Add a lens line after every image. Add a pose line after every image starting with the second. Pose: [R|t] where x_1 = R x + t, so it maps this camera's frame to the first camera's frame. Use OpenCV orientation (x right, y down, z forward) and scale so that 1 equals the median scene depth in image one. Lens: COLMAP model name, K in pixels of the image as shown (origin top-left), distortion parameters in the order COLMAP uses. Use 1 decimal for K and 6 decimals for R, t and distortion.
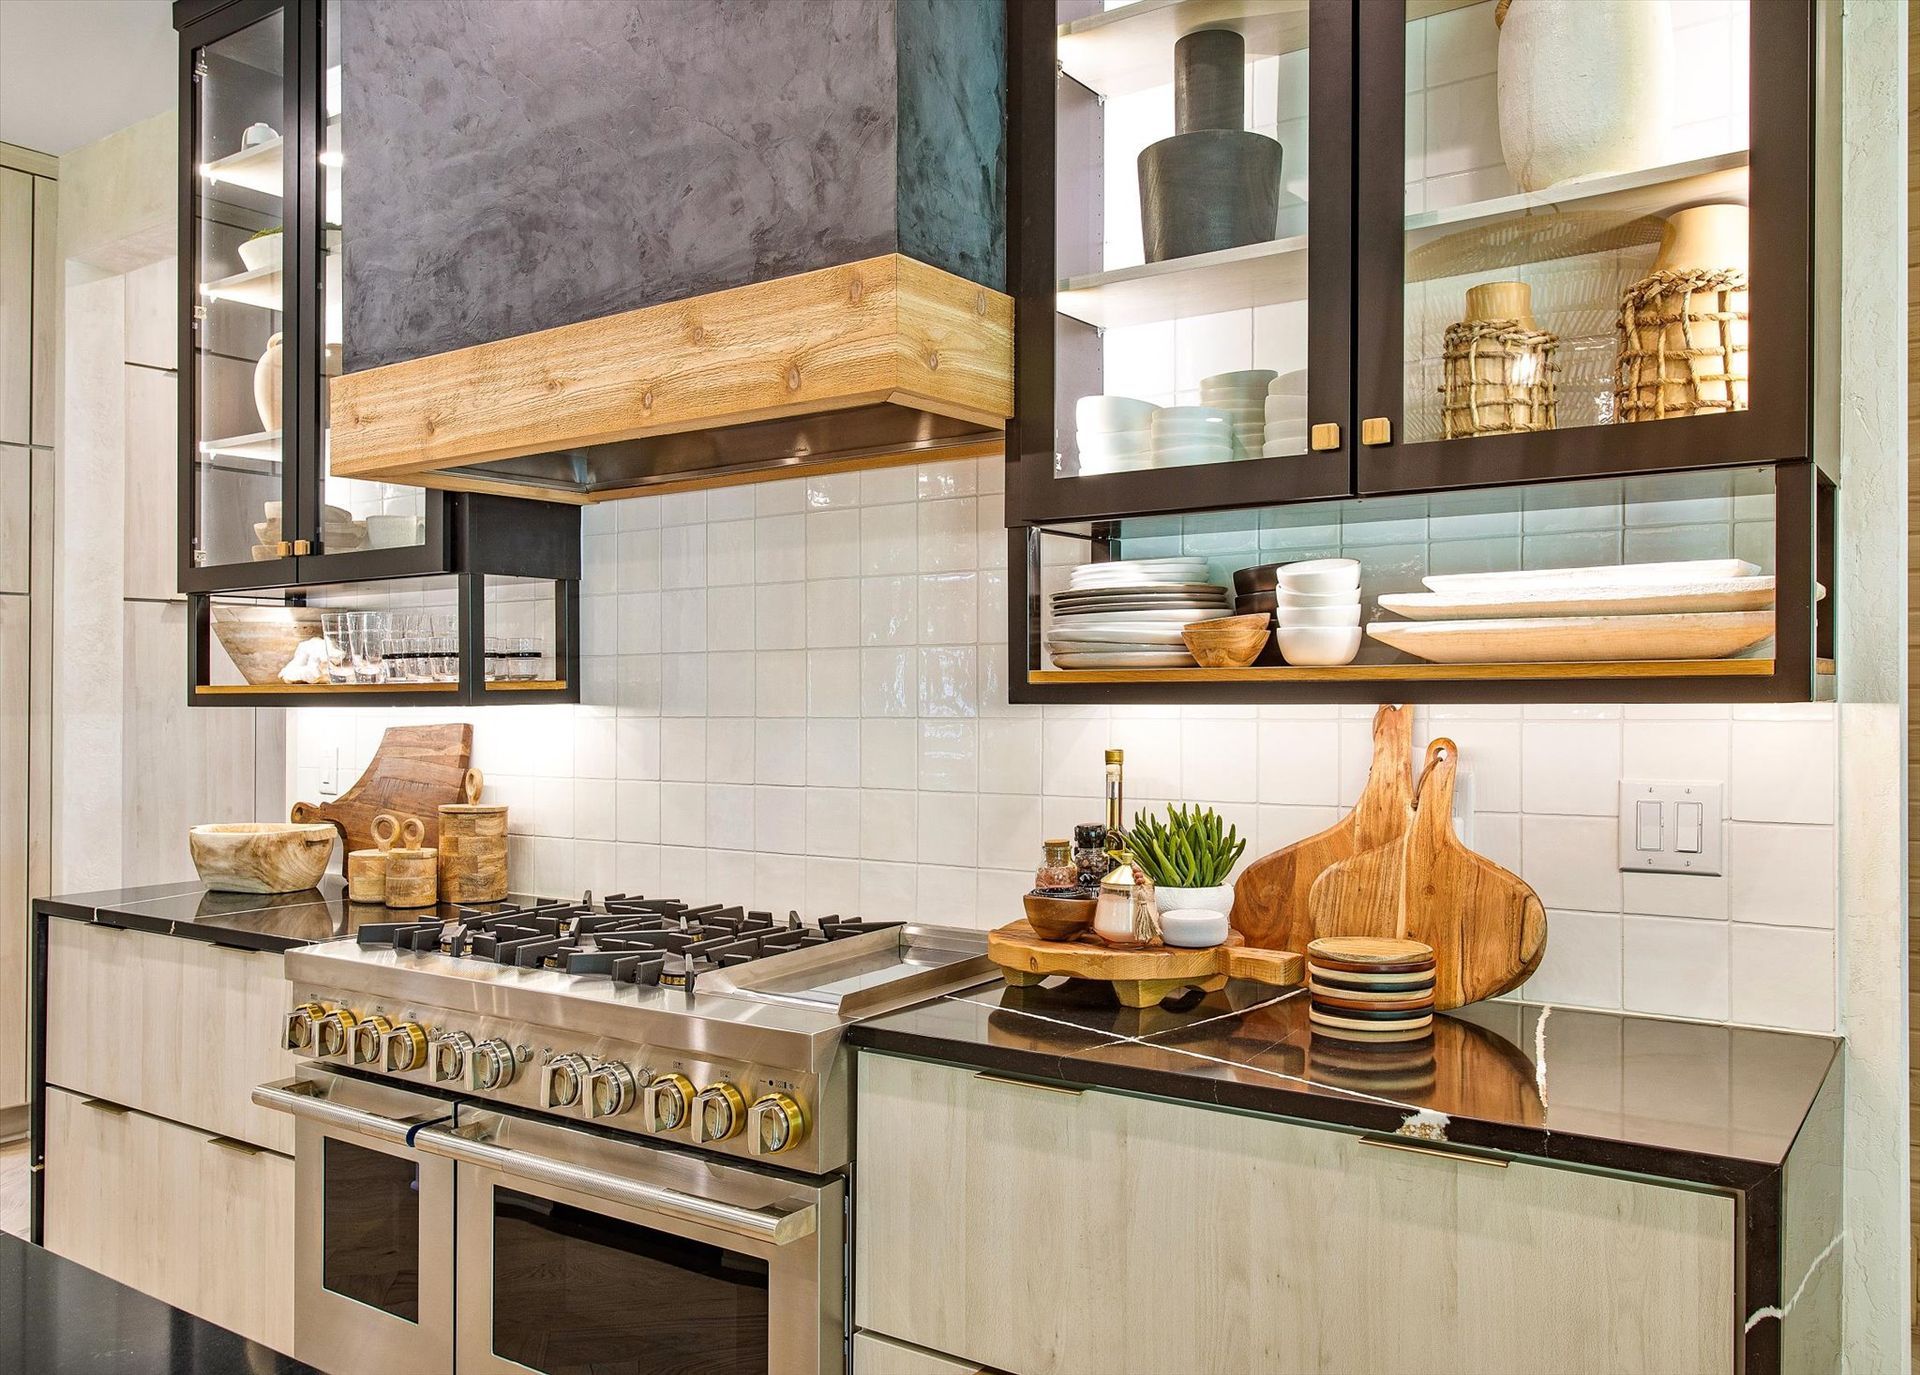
lens RADIAL K [[1514.6, 0, 960.7], [0, 1514.6, 692.0], [0, 0, 1]] dist [-0.013492, 0.015928]
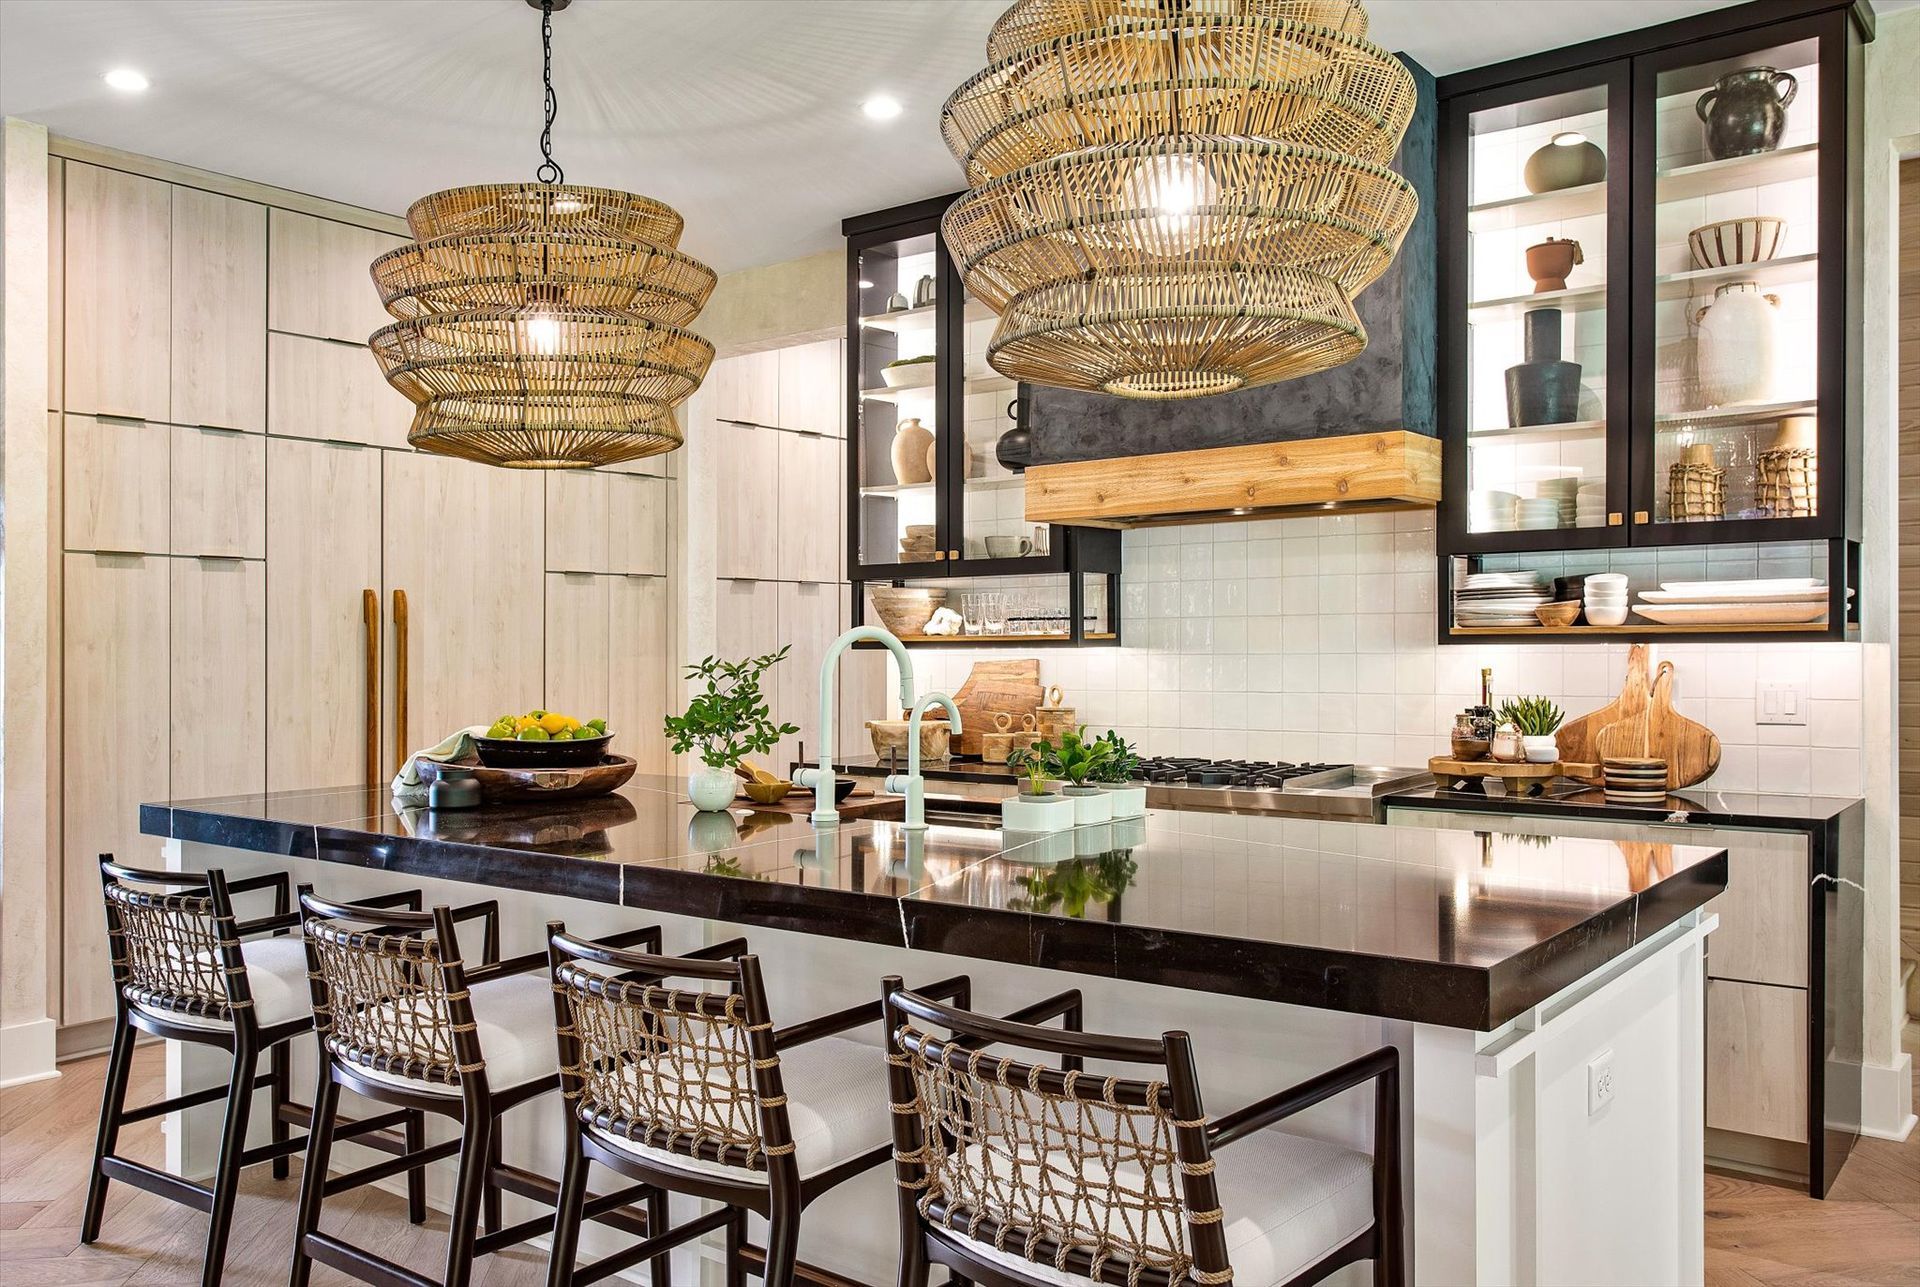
lens RADIAL K [[1533.7, 0, 957.6], [0, 1533.7, 640.3], [0, 0, 1]] dist [0.007660, -0.012131]
pose [[0.998617, 0.000425, -0.052575, -0.519244], [-0.000682, 0.999988, -0.004883, 0.013079], [0.052572, 0.004912, 0.998605, -1.101544]]
